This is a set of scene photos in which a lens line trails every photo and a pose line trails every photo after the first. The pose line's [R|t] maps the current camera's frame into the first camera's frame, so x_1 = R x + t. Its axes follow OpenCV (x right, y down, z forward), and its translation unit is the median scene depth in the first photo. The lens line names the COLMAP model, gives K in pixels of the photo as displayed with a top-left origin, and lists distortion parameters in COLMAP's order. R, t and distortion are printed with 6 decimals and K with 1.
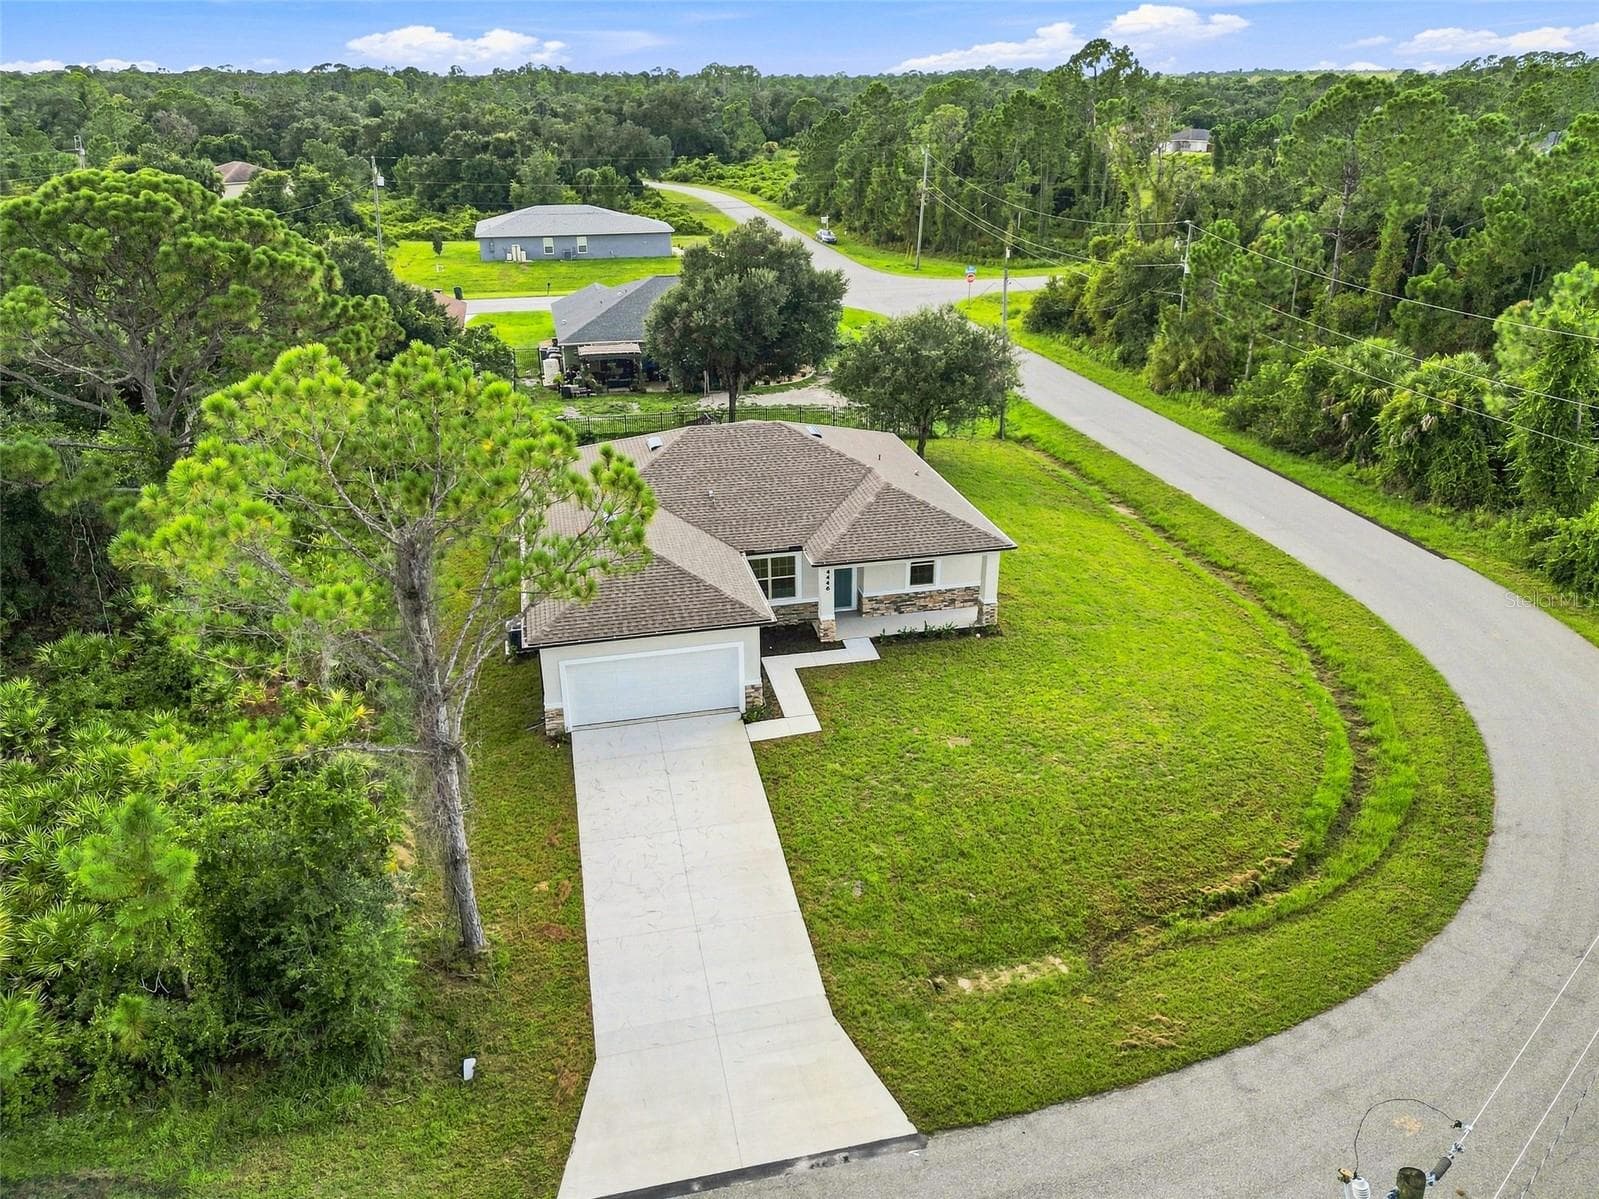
lens RADIAL K [[1173.5, 0, 799.5], [0, 1173.5, 599.5], [0, 0, 1]] dist [0.125113, -0.143929]
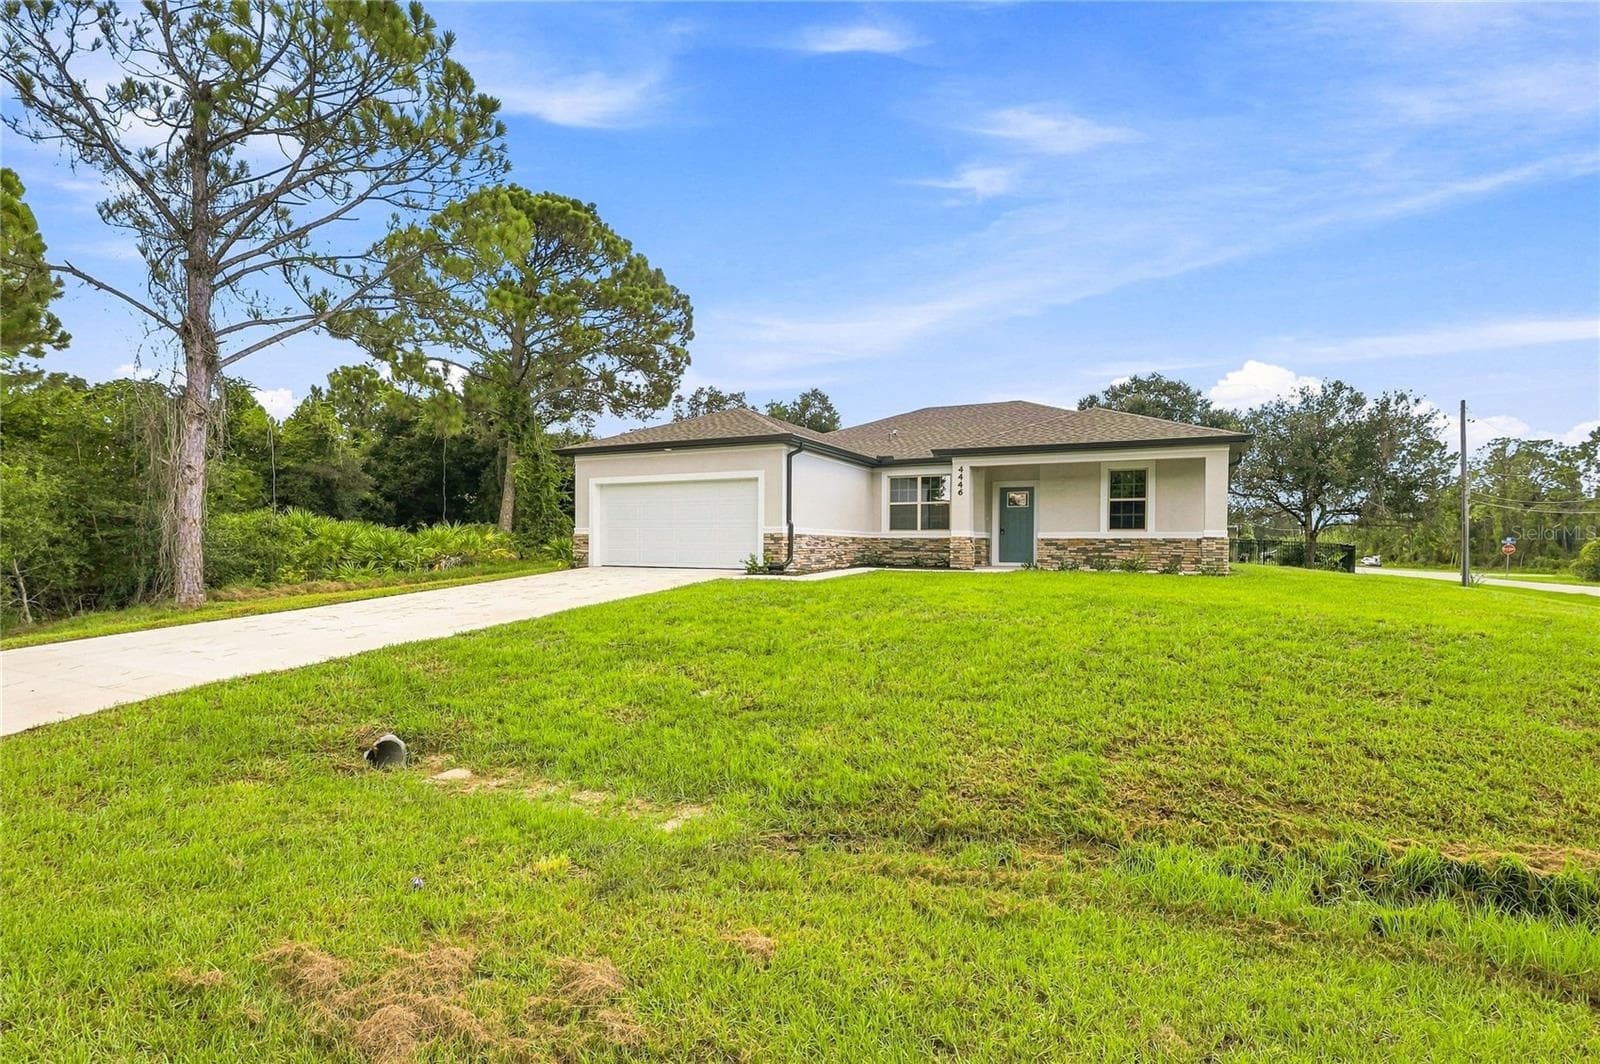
lens RADIAL K [[774.1, 0, 800.4], [0, 774.1, 541.6], [0, 0, 1]] dist [0.000324, 0.000345]
pose [[0.769478, 0.010473, -0.638587, 0.260553], [-0.273737, 0.908780, -0.314940, 0.203163], [0.577037, 0.417144, 0.702153, 0.576642]]
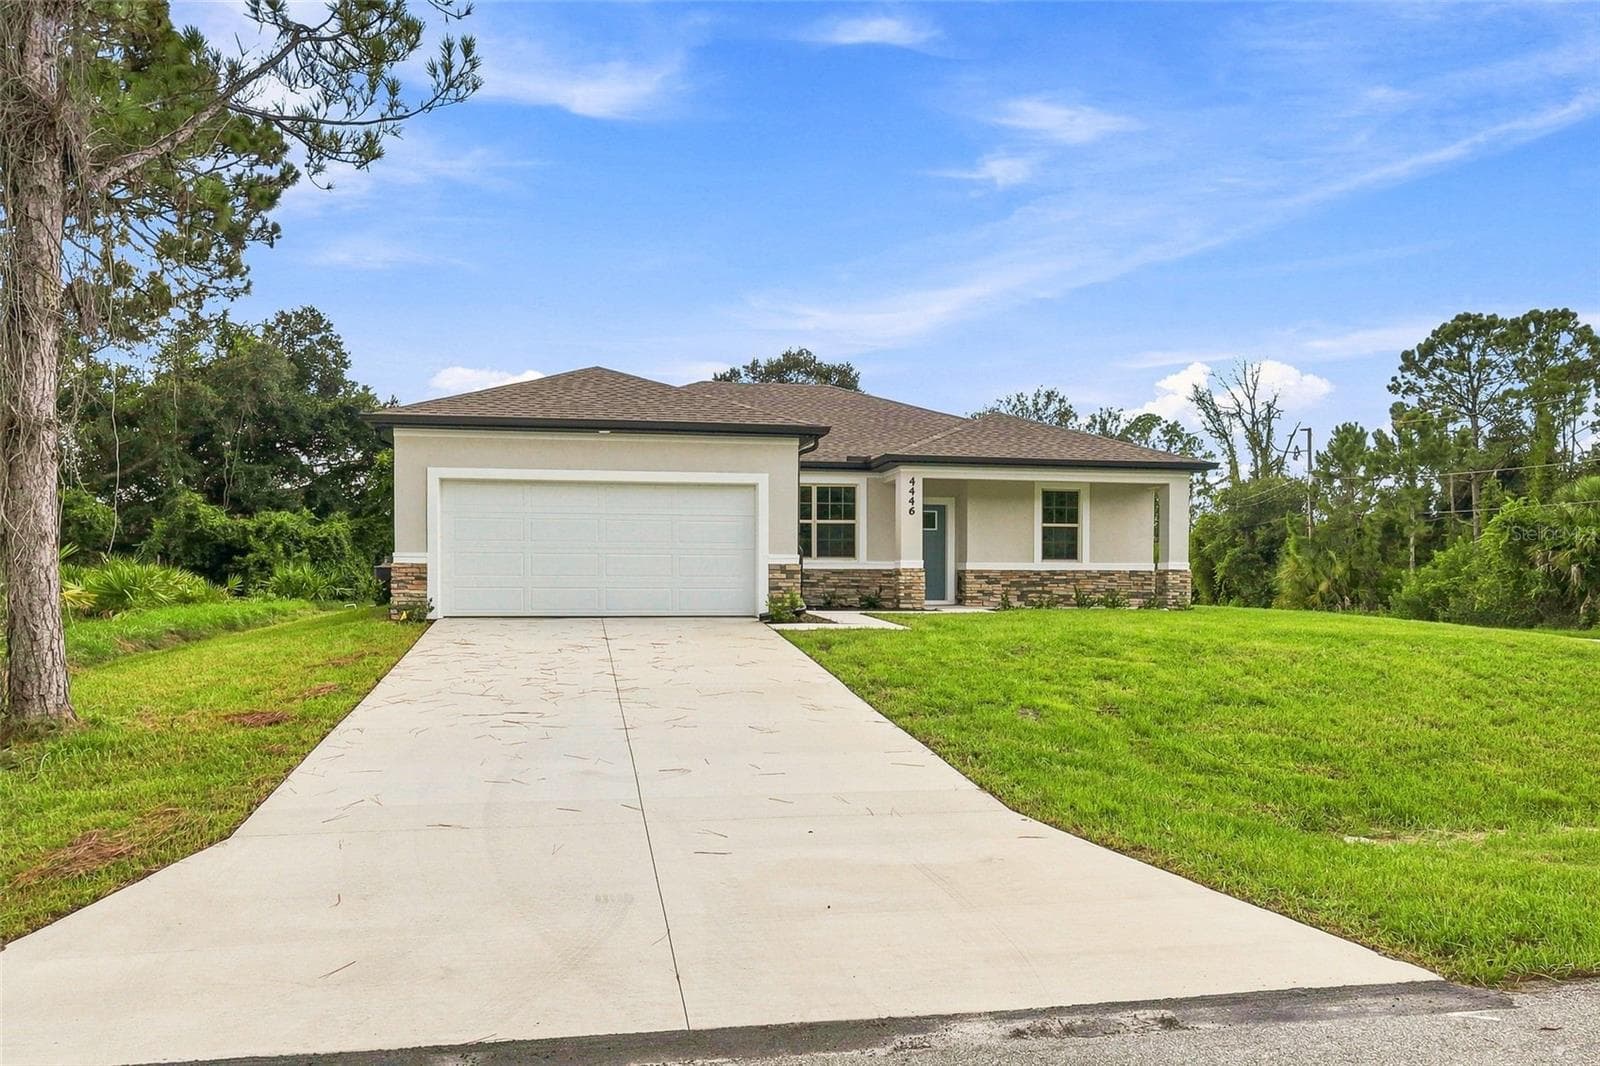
lens RADIAL K [[1231.2, 0, 797.2], [0, 1231.2, 561.5], [0, 0, 1]] dist [-0.003592, -0.002786]
pose [[0.999354, 0.011823, -0.033950, -0.012339], [-0.025003, 0.907137, -0.420092, 0.271840], [0.025831, 0.420669, 0.906846, 0.424416]]
